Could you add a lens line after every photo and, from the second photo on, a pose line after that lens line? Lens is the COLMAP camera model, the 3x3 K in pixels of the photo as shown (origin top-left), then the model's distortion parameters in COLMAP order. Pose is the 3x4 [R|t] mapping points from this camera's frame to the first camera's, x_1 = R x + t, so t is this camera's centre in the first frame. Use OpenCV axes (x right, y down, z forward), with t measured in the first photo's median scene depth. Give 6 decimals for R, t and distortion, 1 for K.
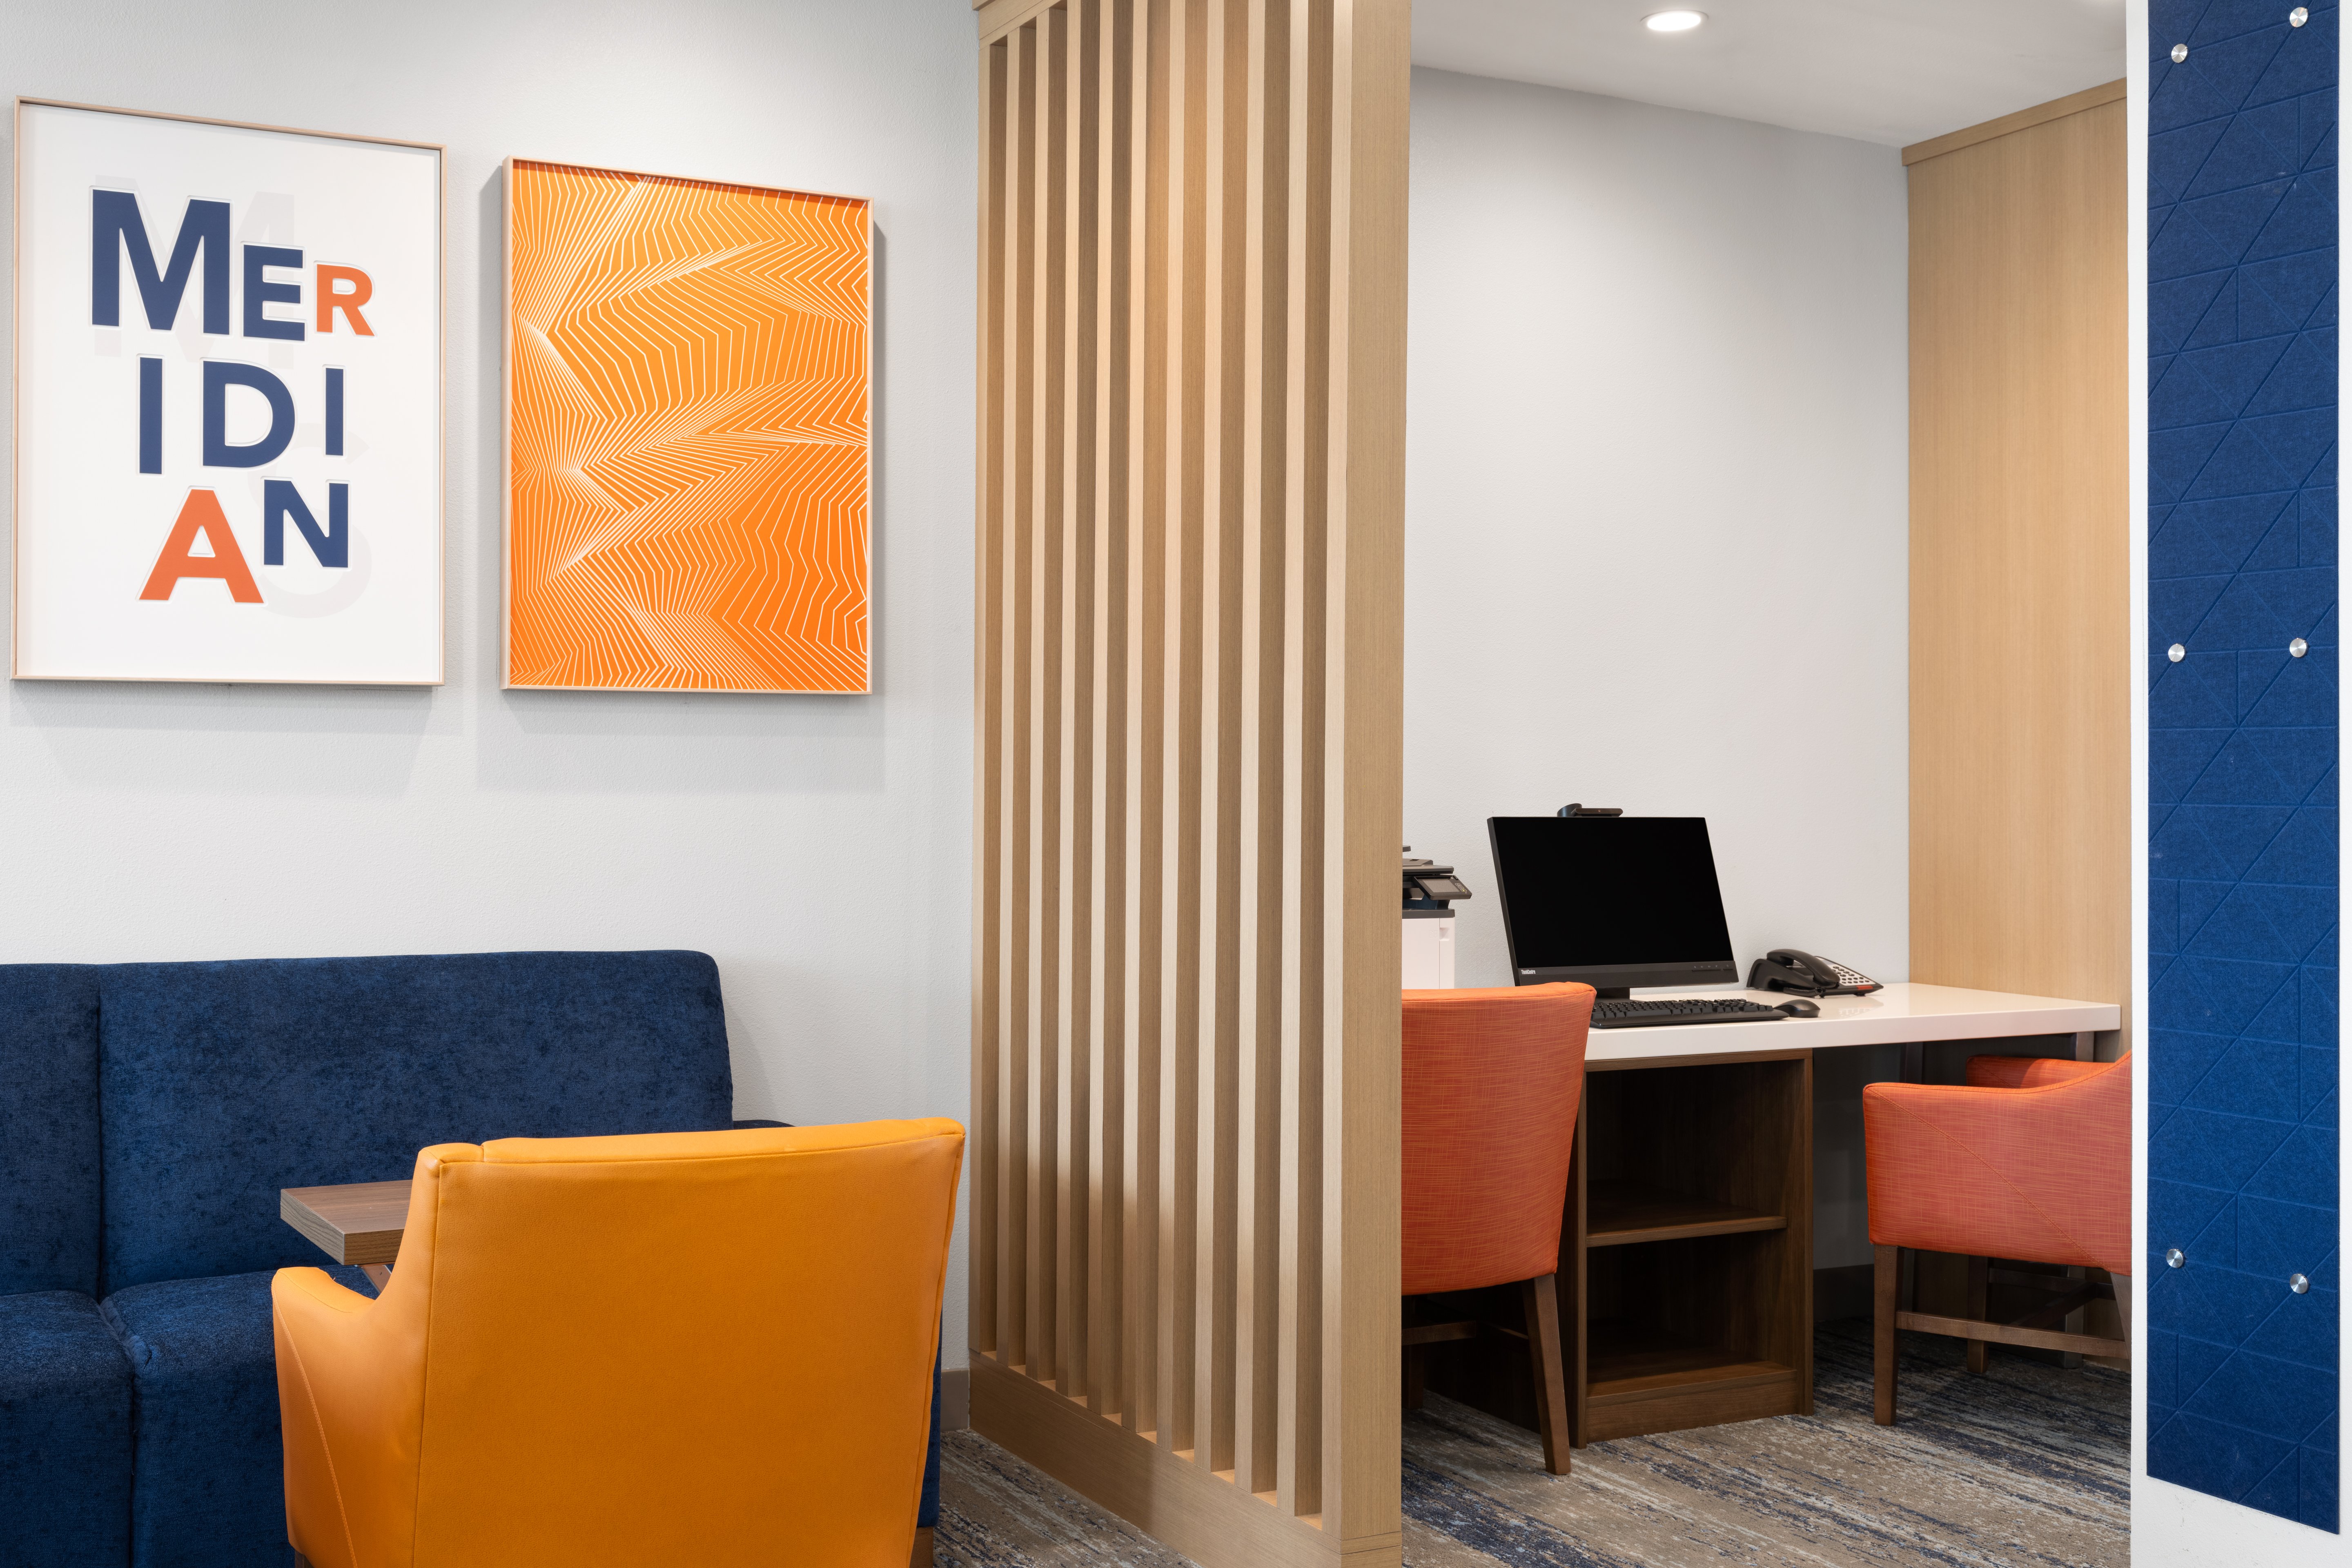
lens RADIAL K [[2433.6, 0, 1176.0], [0, 2433.6, 784.0], [0, 0, 1]] dist [0.004932, 0.013029]
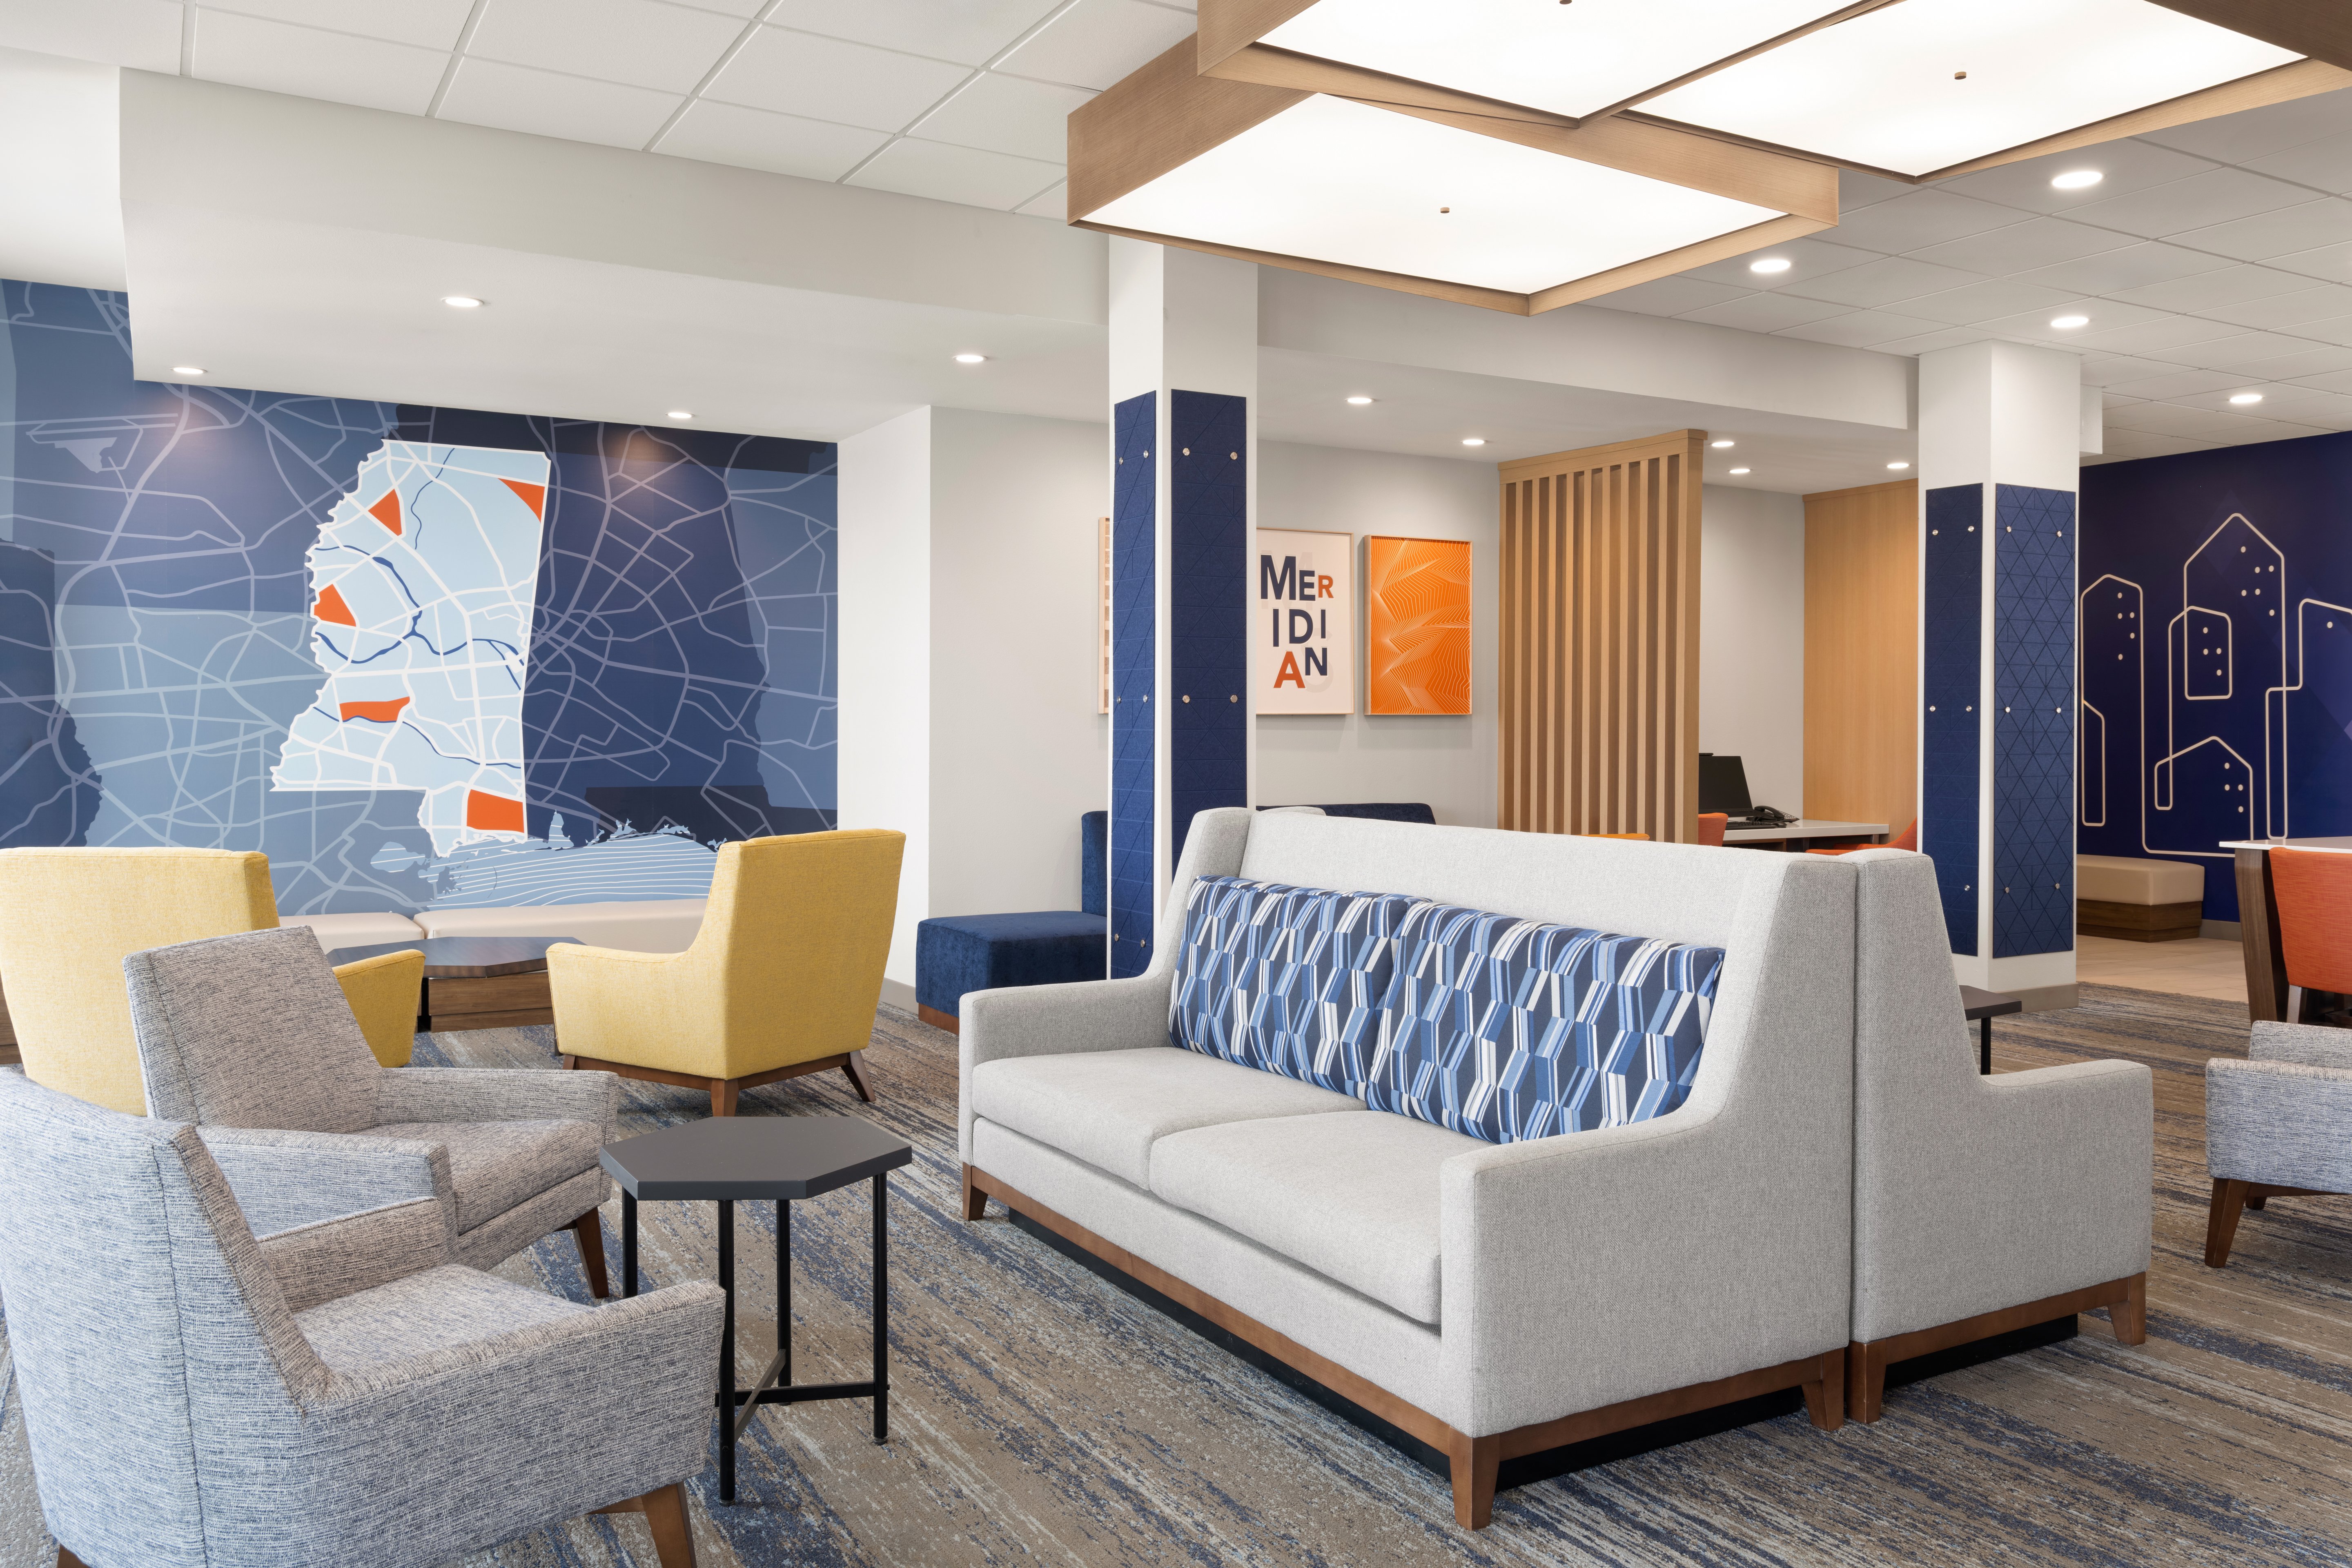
lens RADIAL K [[1782.3, 0, 1176.0], [0, 1782.3, 784.0], [0, 0, 1]] dist [-0.003117, -0.000613]
pose [[0.999067, -0.005654, 0.042824, -0.628127], [0.004417, 0.999572, 0.028916, -0.019508], [-0.042969, -0.028700, 0.998664, -1.210079]]
